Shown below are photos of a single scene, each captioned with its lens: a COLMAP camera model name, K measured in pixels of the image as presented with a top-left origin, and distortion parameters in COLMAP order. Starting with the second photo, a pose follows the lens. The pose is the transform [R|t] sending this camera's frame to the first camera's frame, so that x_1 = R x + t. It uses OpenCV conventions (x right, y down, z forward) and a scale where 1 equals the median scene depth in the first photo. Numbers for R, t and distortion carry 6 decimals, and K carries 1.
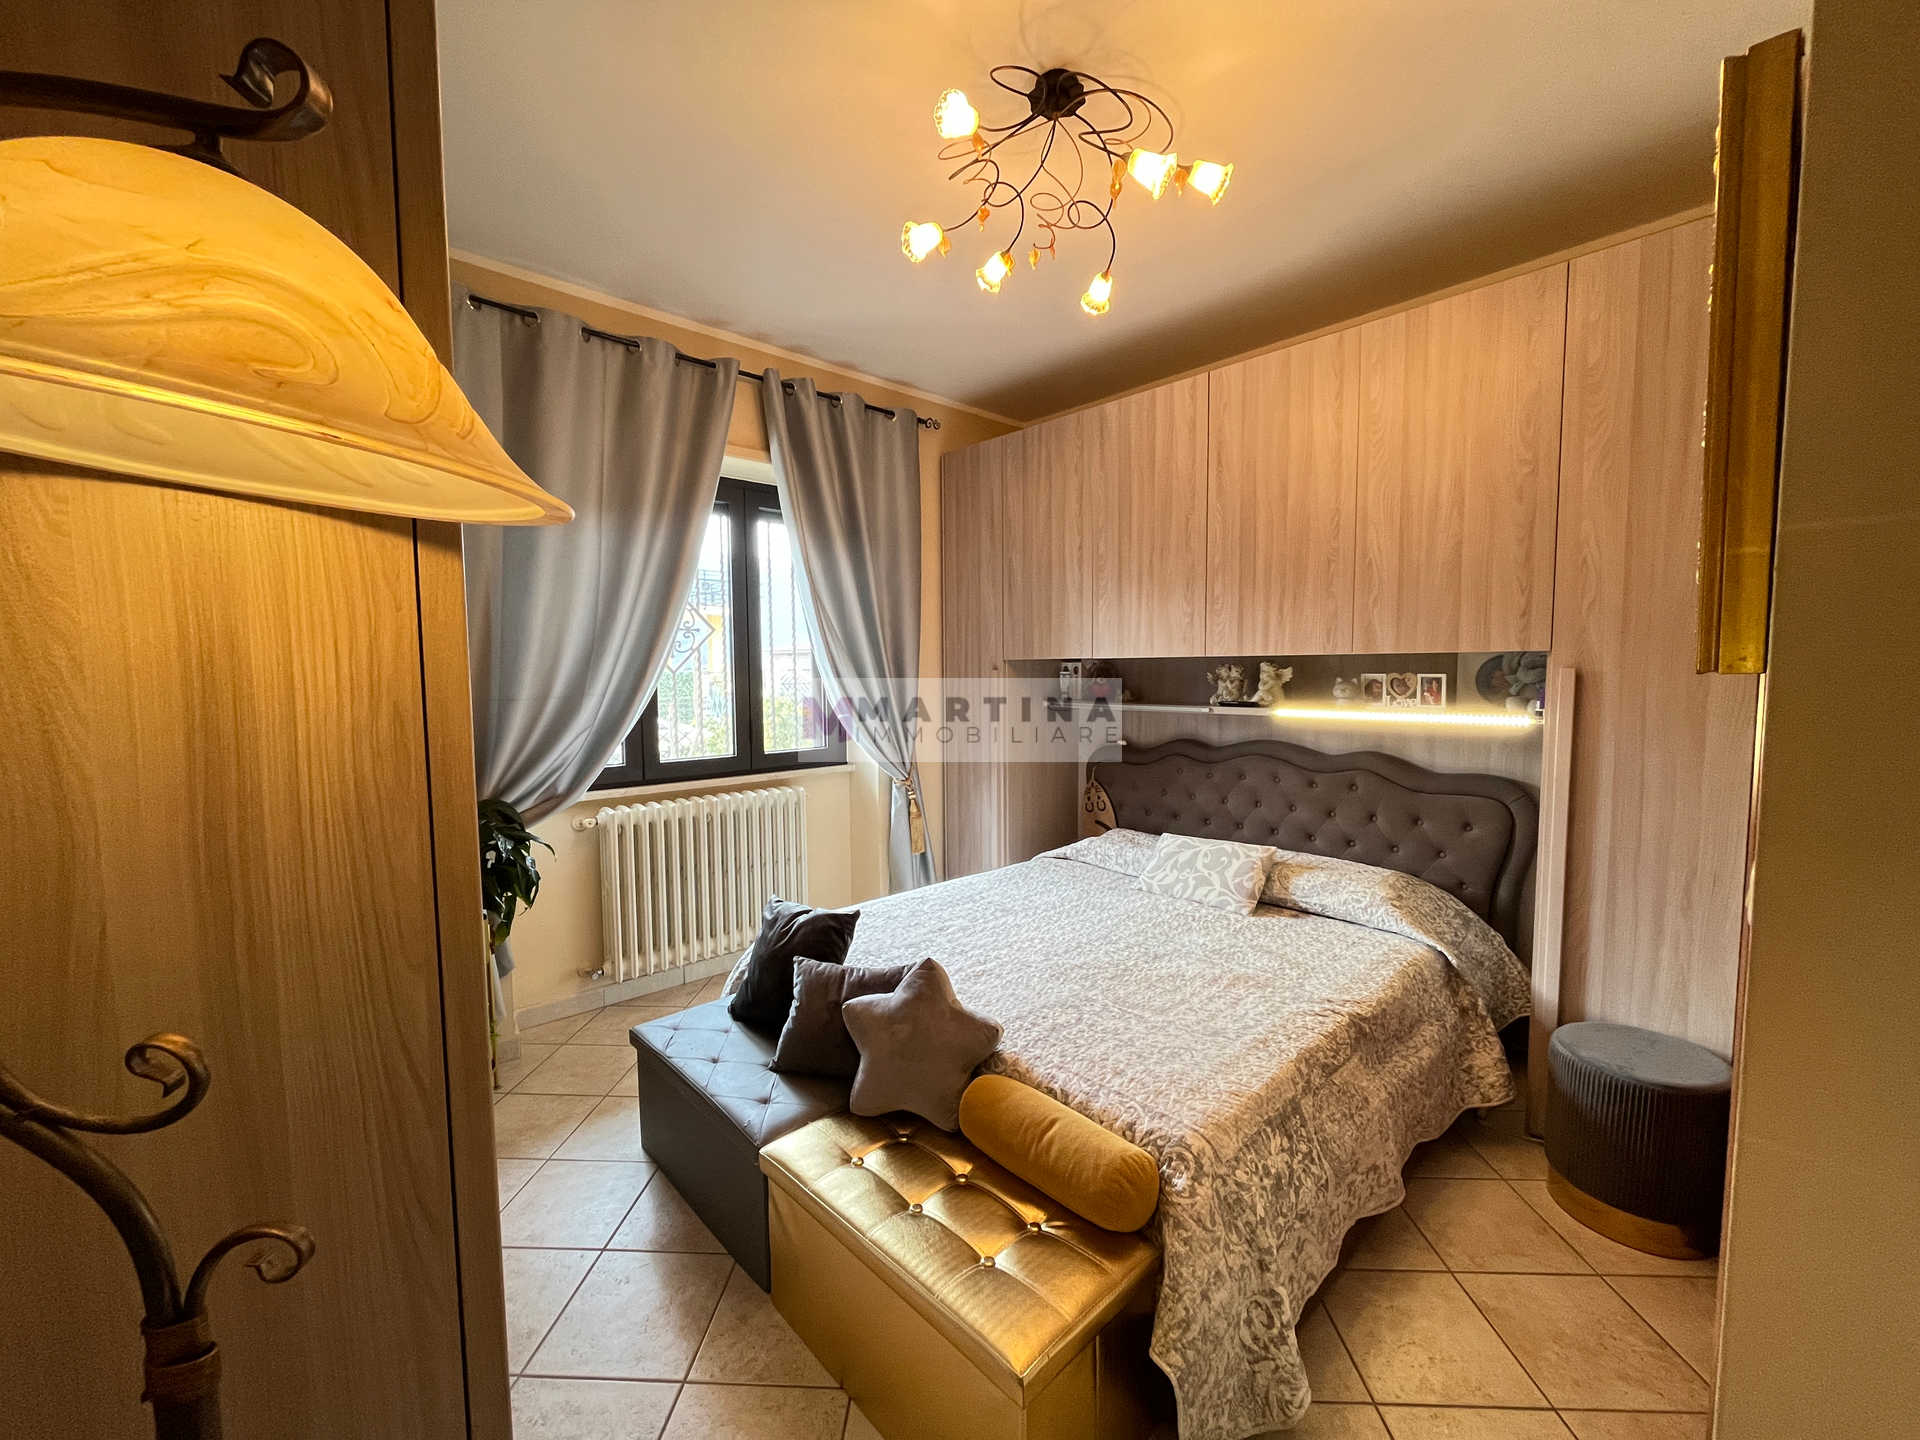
lens RADIAL K [[774.6, 0, 967.3], [0, 774.6, 719.8], [0, 0, 1]] dist [0.000530, -0.000826]
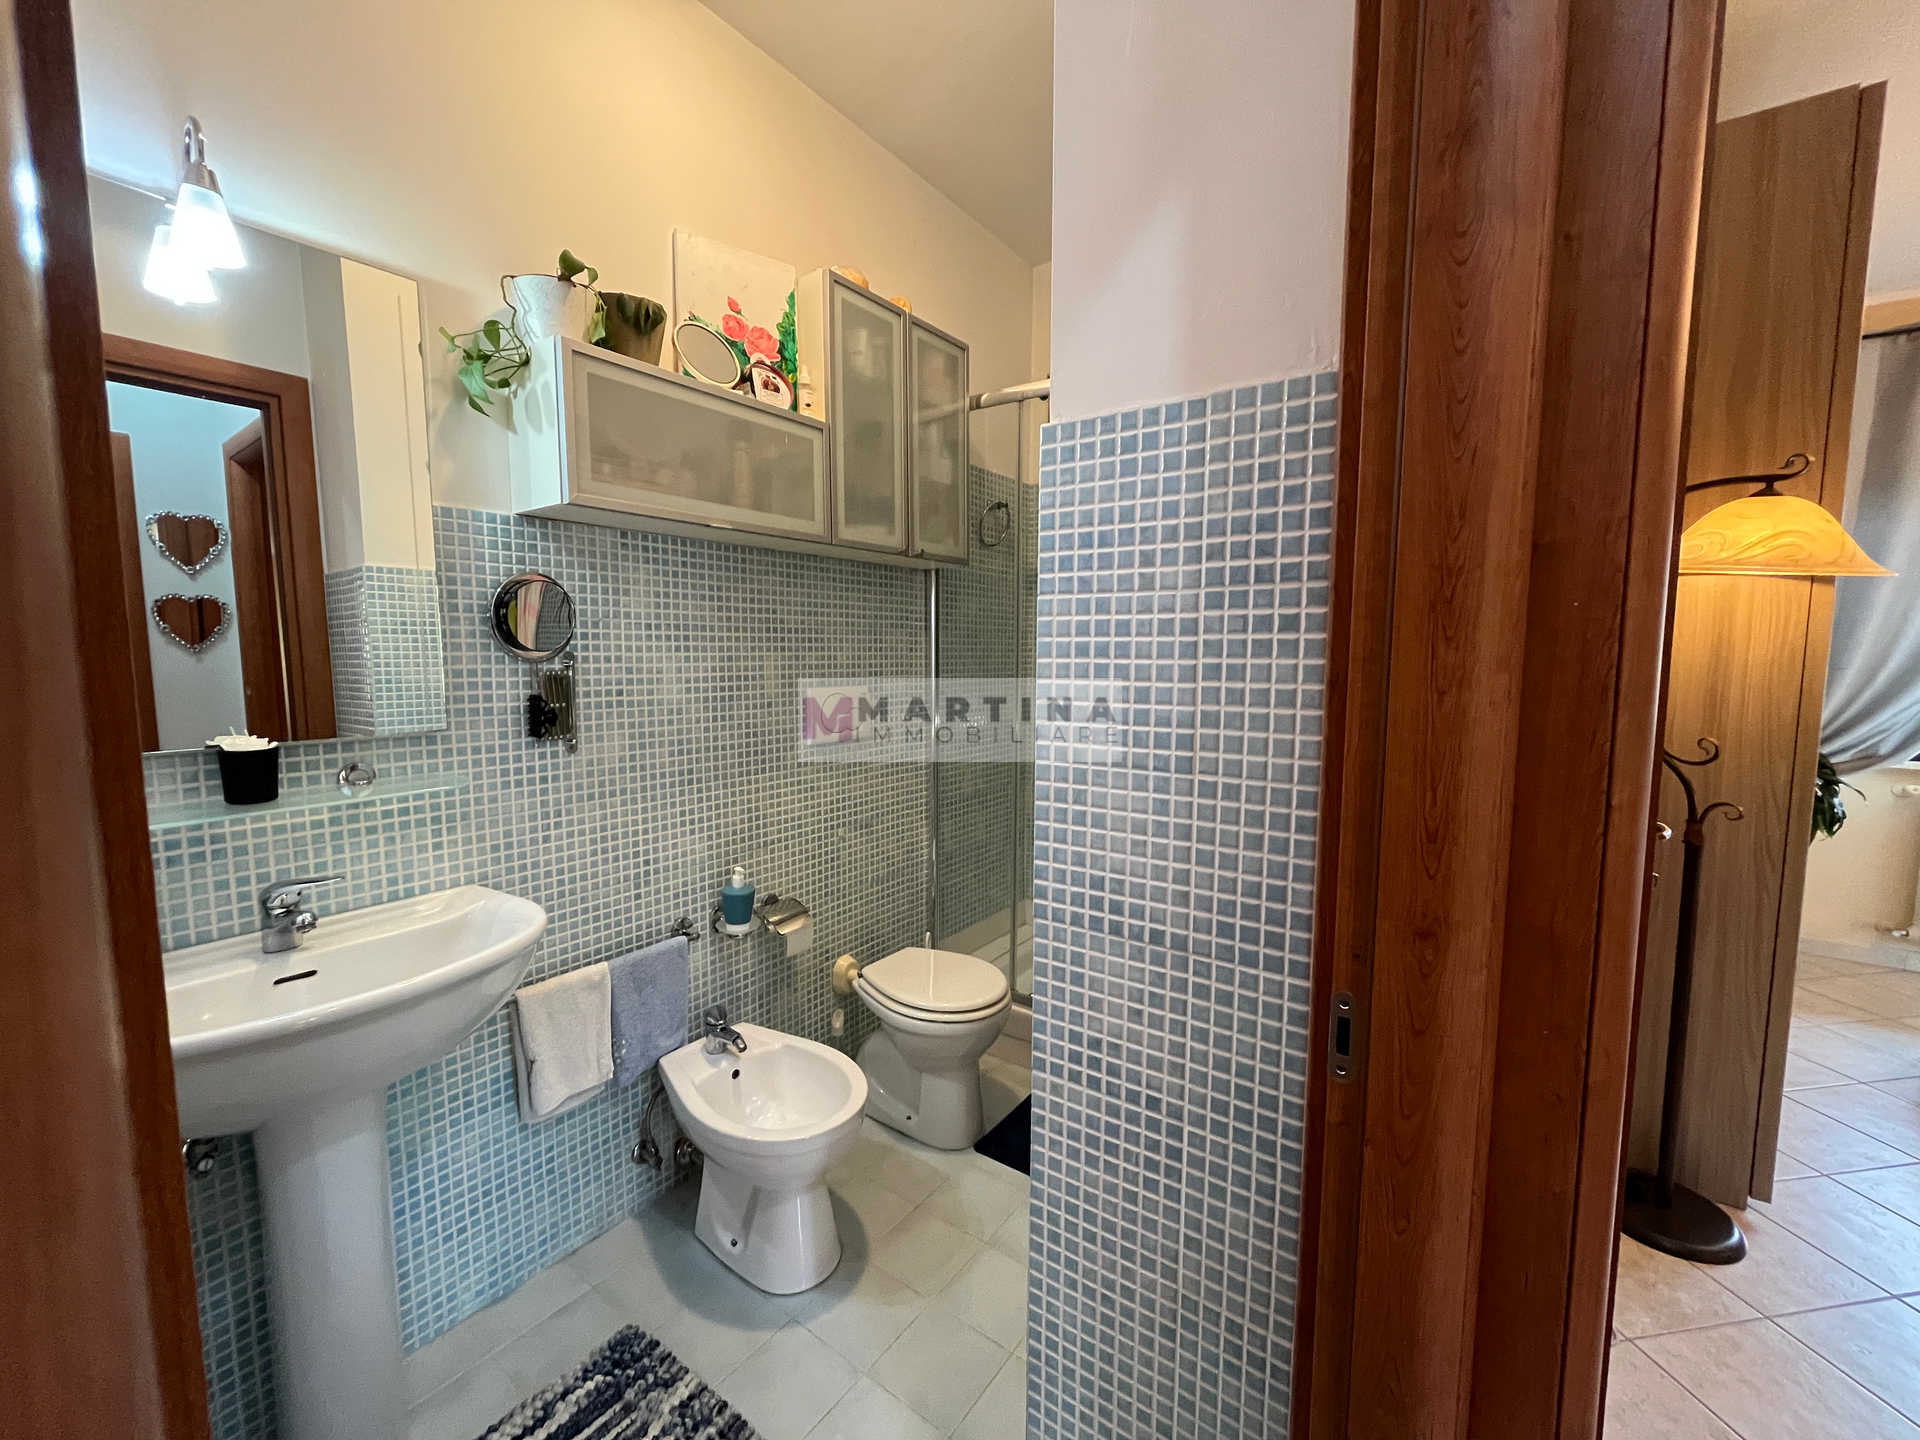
lens RADIAL K [[774.6, 0, 968.4], [0, 774.6, 717.1], [0, 0, 1]] dist [0.000530, -0.000826]
pose [[0.202395, 0.092021, -0.974971, 1.262200], [-0.061993, 0.994783, 0.081022, 0.175985], [0.977340, 0.044043, 0.207044, -2.236511]]
